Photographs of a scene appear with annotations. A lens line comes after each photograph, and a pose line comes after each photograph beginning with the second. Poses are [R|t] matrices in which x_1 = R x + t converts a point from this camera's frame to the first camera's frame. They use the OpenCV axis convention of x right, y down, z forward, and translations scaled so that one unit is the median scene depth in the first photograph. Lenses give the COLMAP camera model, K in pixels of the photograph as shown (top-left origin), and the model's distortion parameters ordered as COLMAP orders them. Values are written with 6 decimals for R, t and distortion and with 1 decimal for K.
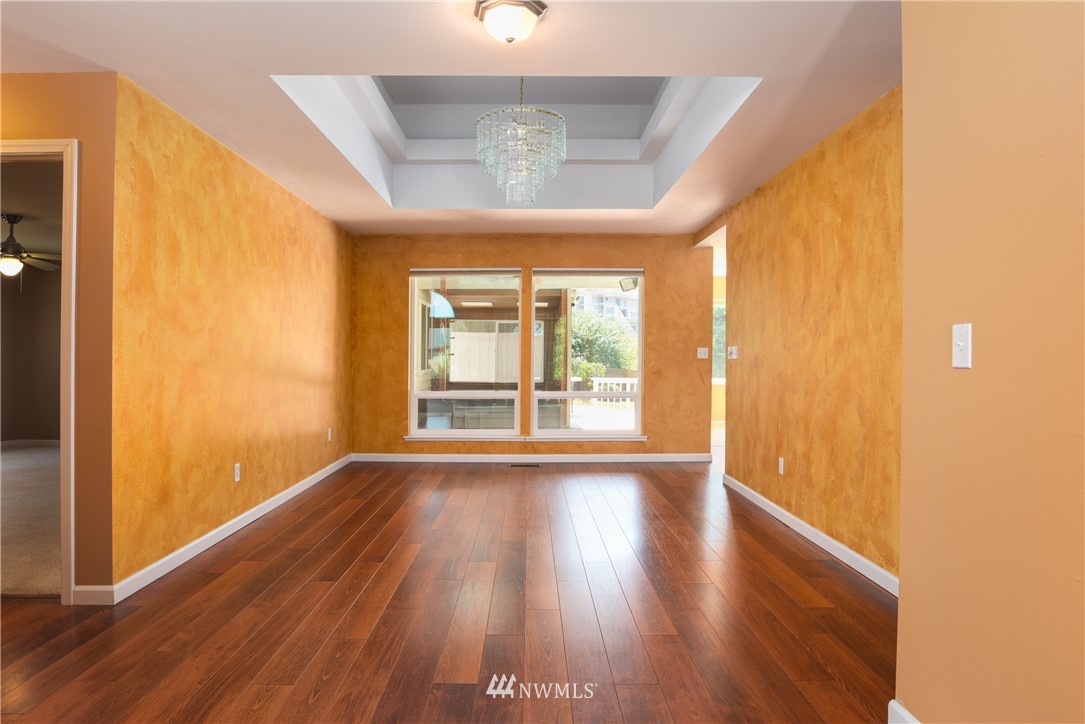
lens RADIAL K [[660.5, 0, 543.0], [0, 660.5, 361.0], [0, 0, 1]] dist [-0.029311, -0.000903]
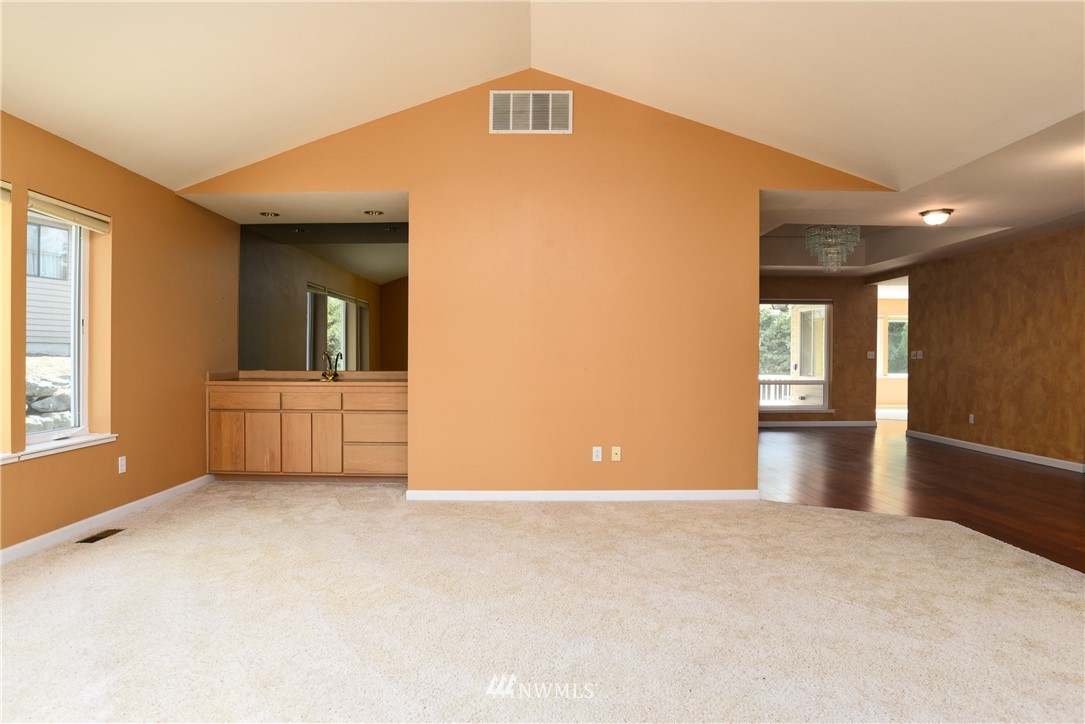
lens RADIAL K [[632.6, 0, 539.5], [0, 632.6, 361.3], [0, 0, 1]] dist [0.002550, 0.000977]
pose [[0.999990, 0.000505, -0.004412, -0.866499], [-0.000501, 1.000000, 0.000757, 0.003008], [0.004412, -0.000755, 0.999990, -0.779964]]
